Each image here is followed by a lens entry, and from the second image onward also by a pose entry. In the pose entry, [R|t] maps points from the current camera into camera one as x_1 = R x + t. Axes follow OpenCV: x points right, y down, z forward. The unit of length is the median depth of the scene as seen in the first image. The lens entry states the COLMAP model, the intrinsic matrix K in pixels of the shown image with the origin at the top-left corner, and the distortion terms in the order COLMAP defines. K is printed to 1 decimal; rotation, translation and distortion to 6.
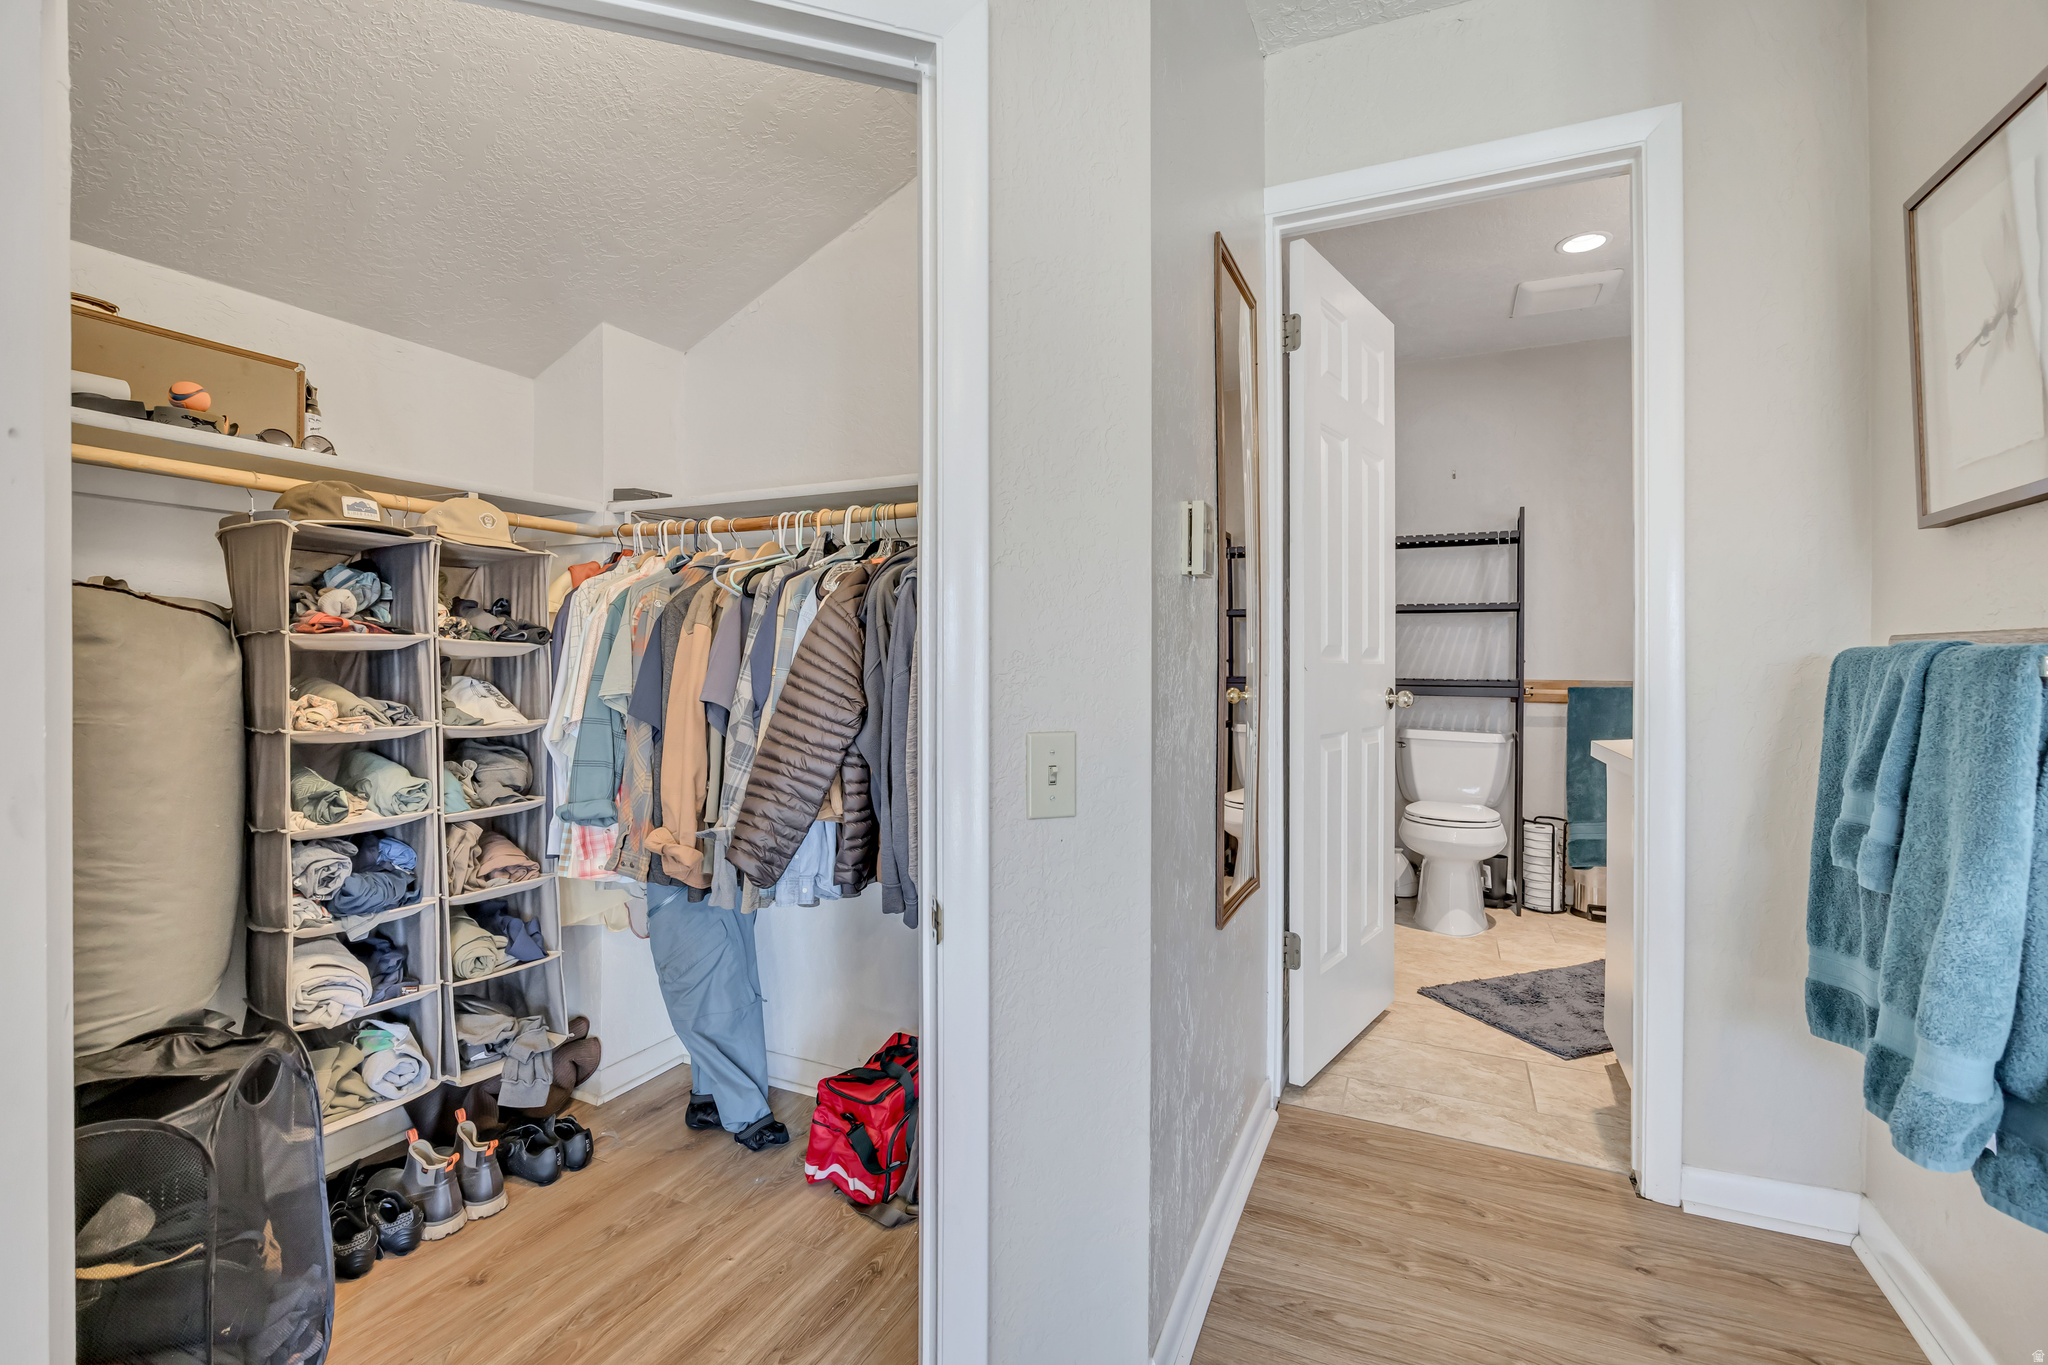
lens RADIAL K [[898.1, 0, 1036.7], [0, 898.1, 673.1], [0, 0, 1]] dist [-0.009389, -0.000016]
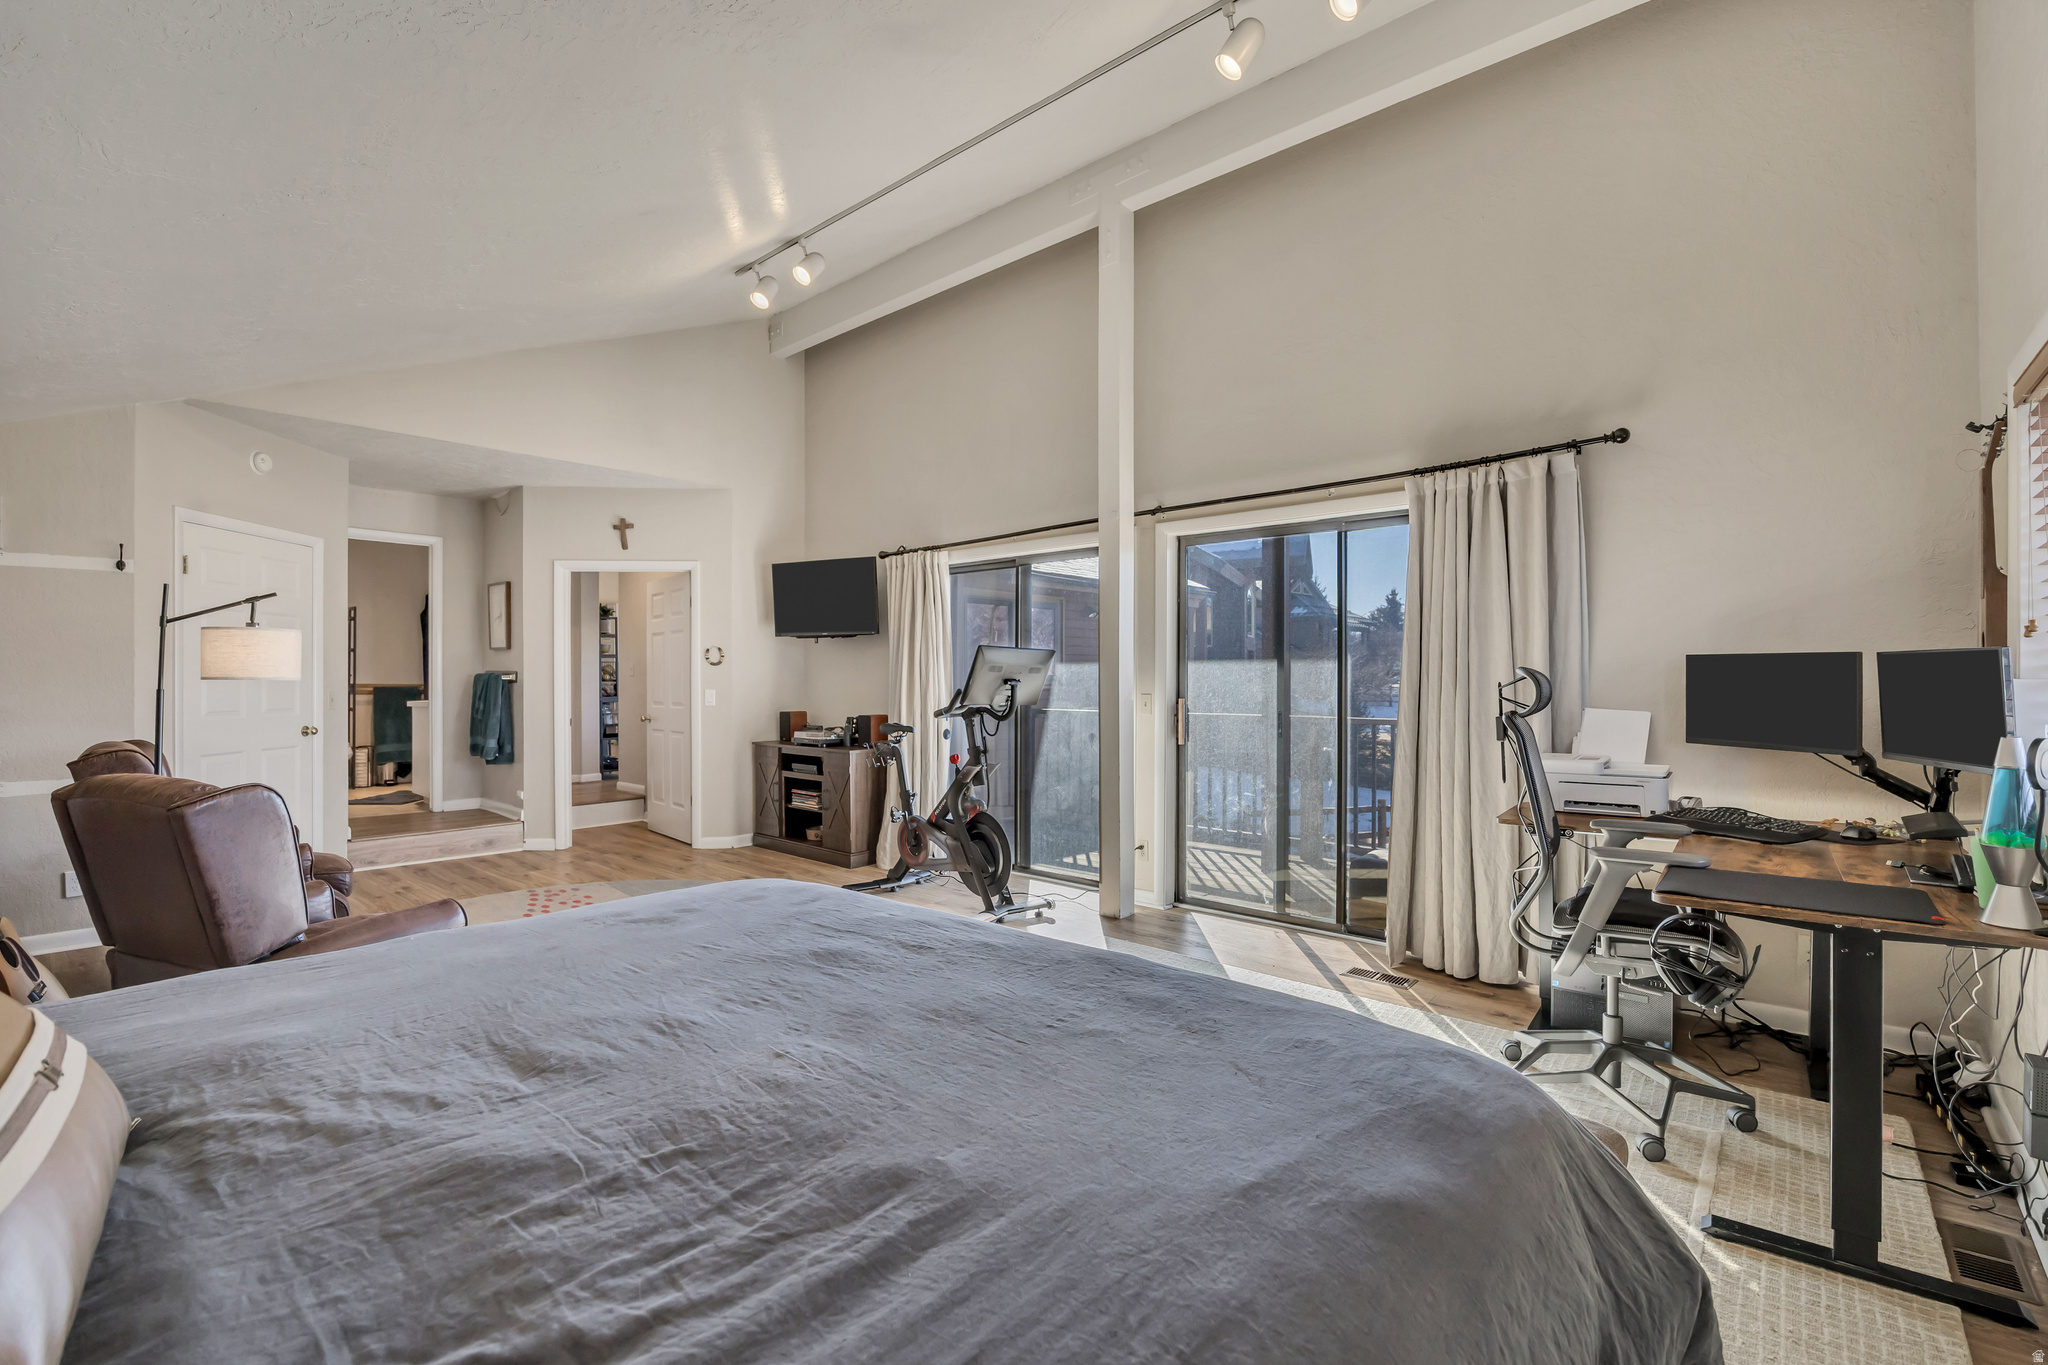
lens RADIAL K [[898.1, 0, 1026.4], [0, 898.1, 677.2], [0, 0, 1]] dist [-0.009389, -0.000016]
pose [[0.296237, 0.001947, 0.955112, -1.054358], [0.006930, 0.999967, -0.004188, 0.011968], [-0.955089, 0.007860, 0.296214, -1.219267]]
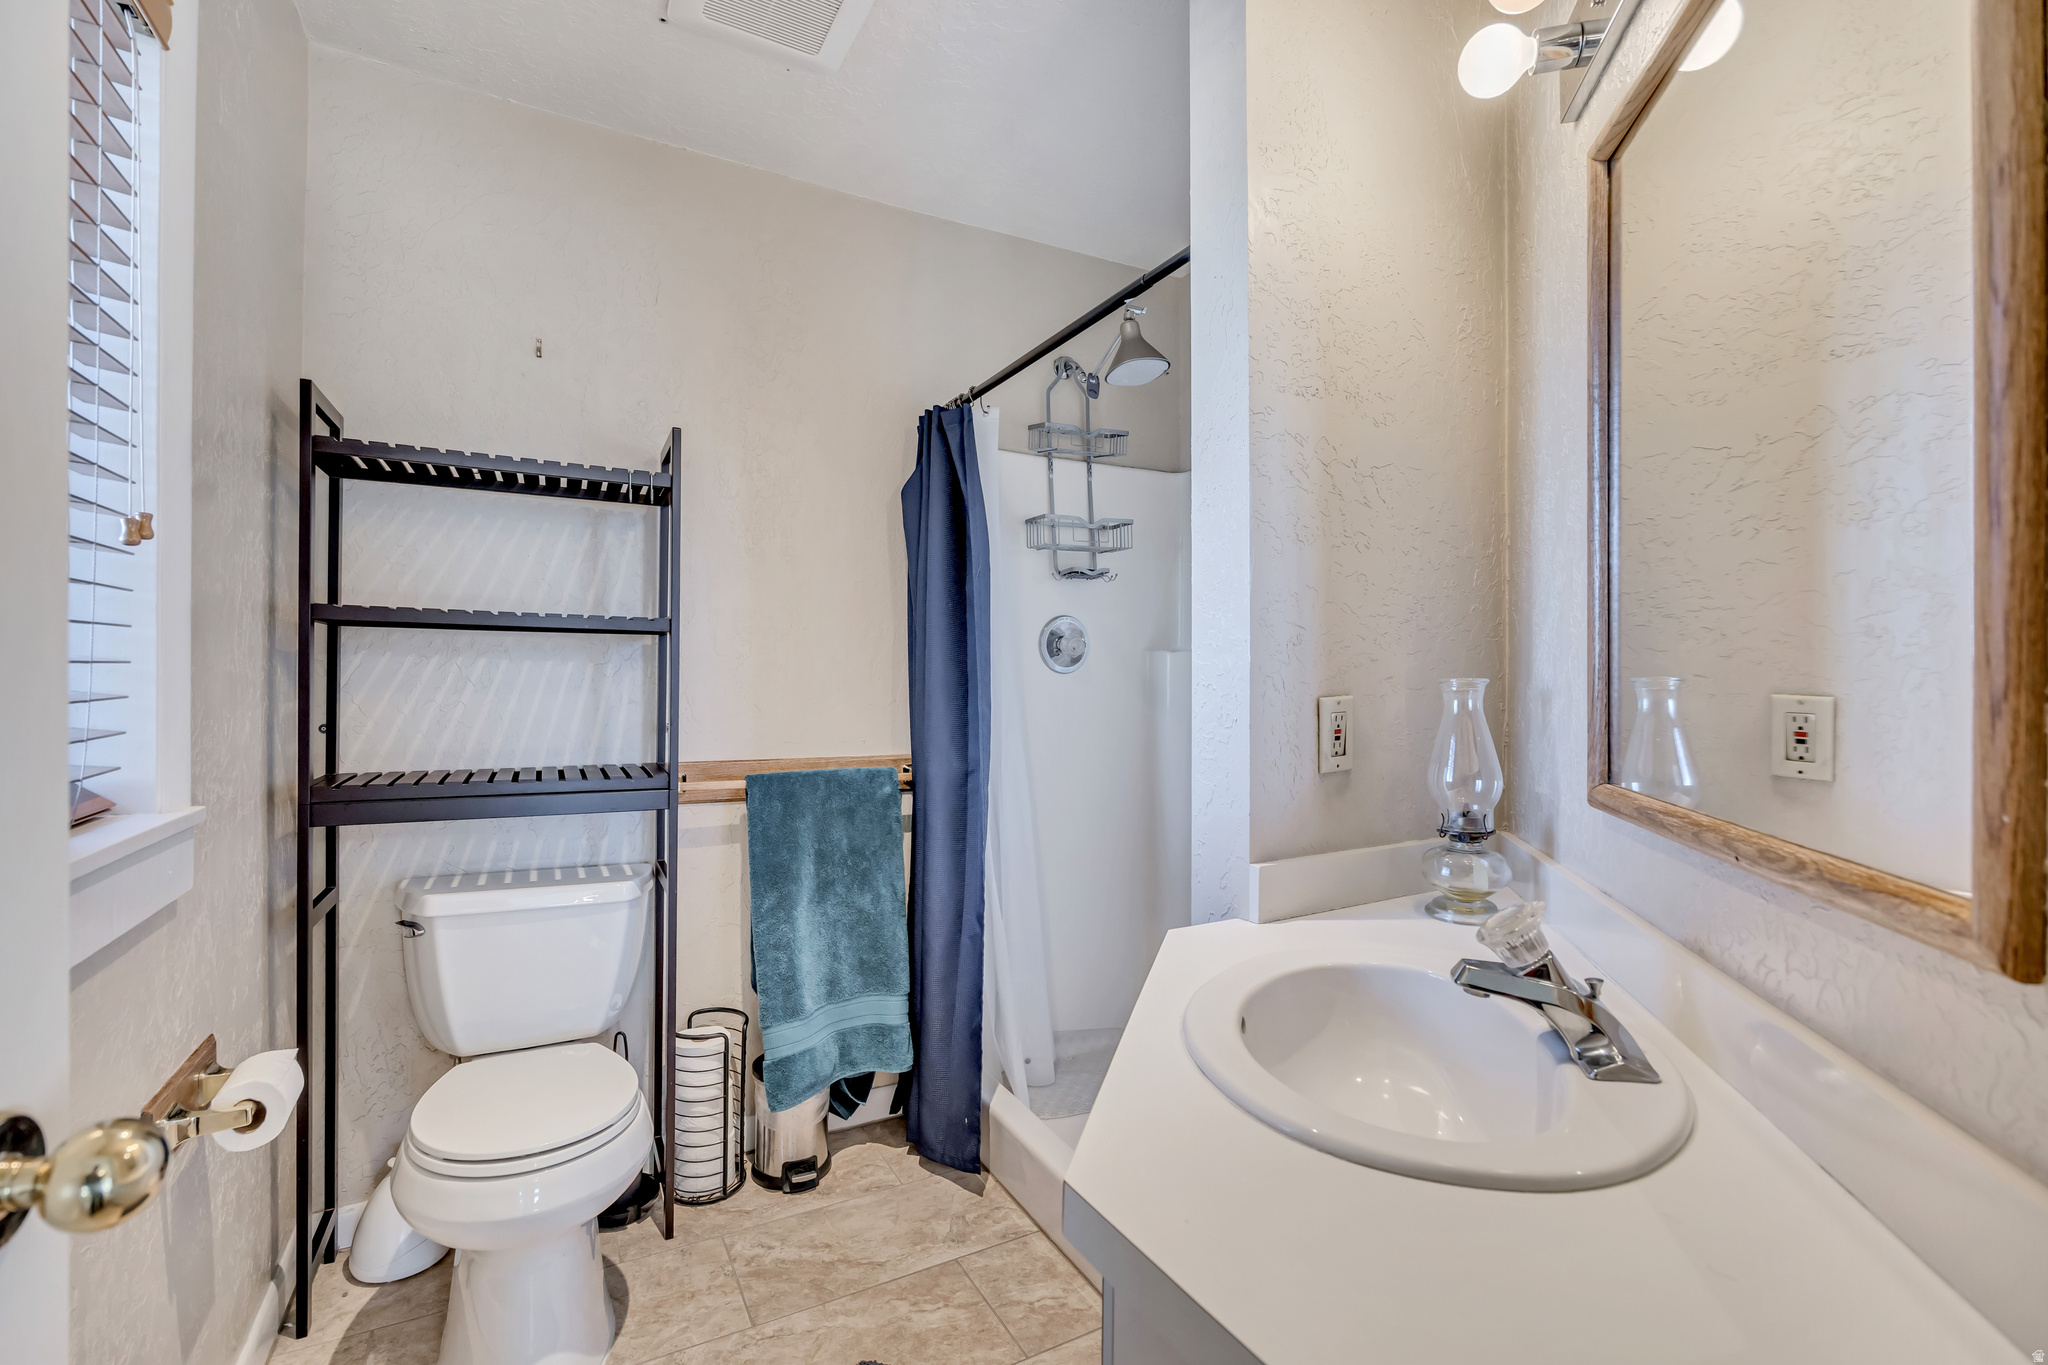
lens RADIAL K [[898.1, 0, 1031.1], [0, 898.1, 681.2], [0, 0, 1]] dist [-0.009389, -0.000016]
pose [[0.599567, 0.005520, 0.800306, 0.248049], [0.003855, 0.999945, -0.009785, -0.036400], [-0.800315, 0.008952, 0.599513, 0.515500]]
